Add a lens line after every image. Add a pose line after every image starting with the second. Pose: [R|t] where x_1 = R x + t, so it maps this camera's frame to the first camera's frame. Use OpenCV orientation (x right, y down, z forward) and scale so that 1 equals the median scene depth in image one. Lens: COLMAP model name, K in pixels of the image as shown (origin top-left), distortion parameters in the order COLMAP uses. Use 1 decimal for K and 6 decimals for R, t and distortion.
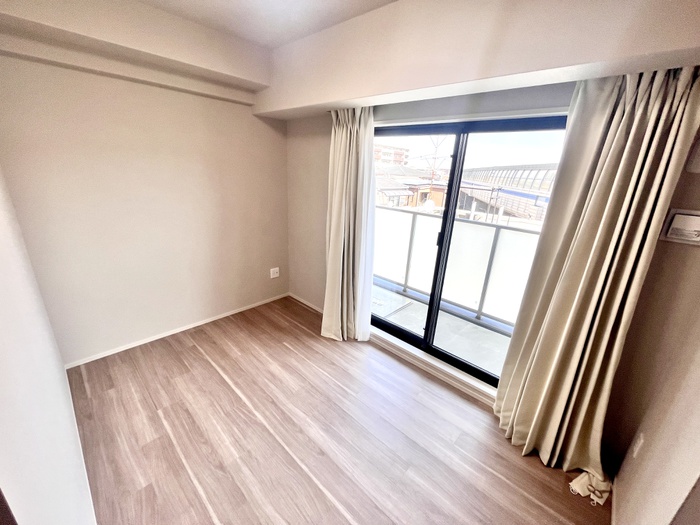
lens RADIAL K [[282.4, 0, 354.0], [0, 282.4, 263.4], [0, 0, 1]] dist [-0.006515, 0.000570]
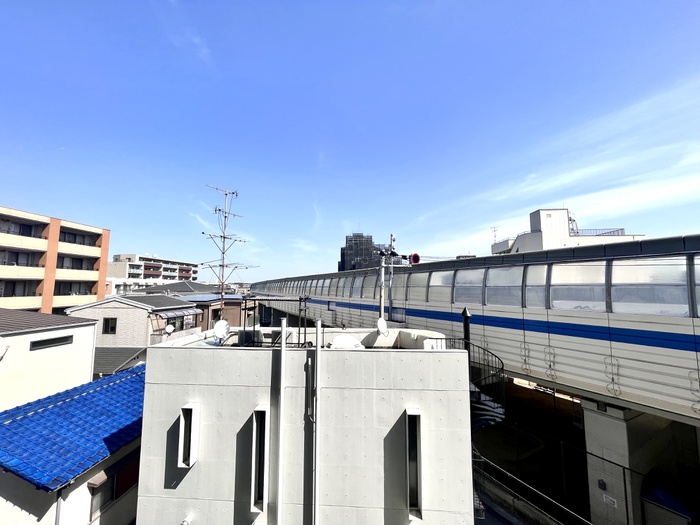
lens RADIAL K [[282.4, 0, 351.0], [0, 282.4, 264.7], [0, 0, 1]] dist [-0.006515, 0.000570]
pose [[0.780210, -0.003140, 0.625510, 0.088172], [0.238757, 0.925771, -0.293159, -0.076544], [-0.578159, 0.378071, 0.723045, 0.269984]]
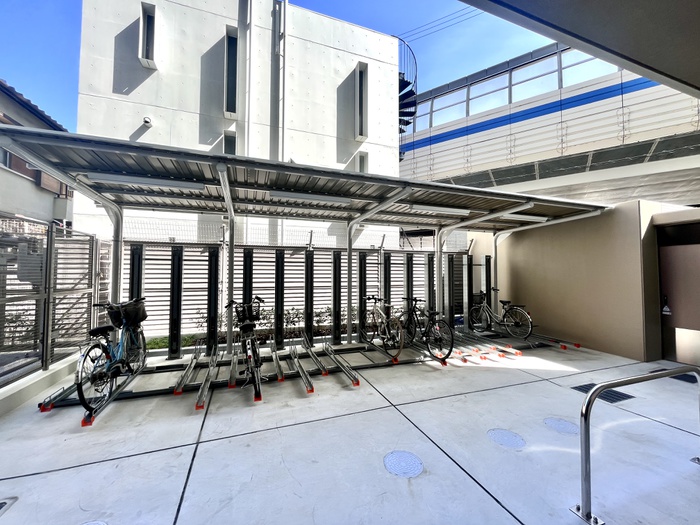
lens RADIAL K [[282.4, 0, 351.1], [0, 282.4, 262.8], [0, 0, 1]] dist [-0.006515, 0.000570]
pose [[0.461013, -0.021999, 0.887121, -0.143038], [0.304857, 0.942775, -0.135048, 0.666642], [-0.833384, 0.332704, 0.441338, 0.604868]]
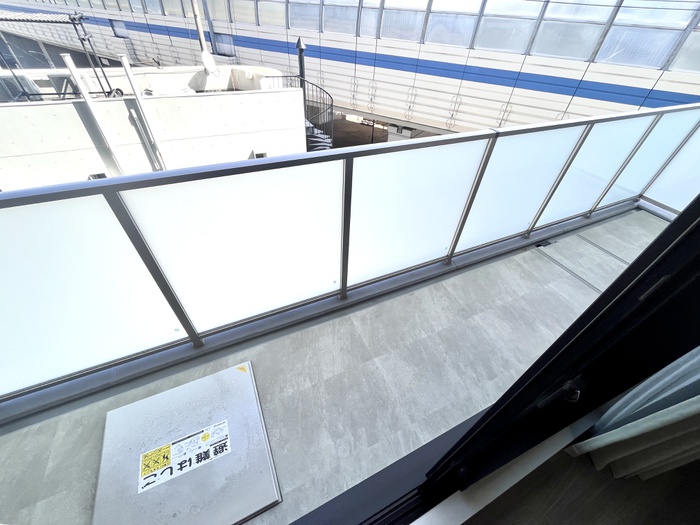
lens RADIAL K [[282.4, 0, 350.6], [0, 282.4, 261.4], [0, 0, 1]] dist [-0.006515, 0.000570]
pose [[0.383972, -0.650007, 0.655787, 0.023243], [0.269214, 0.758183, 0.593871, -0.075687], [-0.883227, -0.051483, 0.466111, 0.213195]]
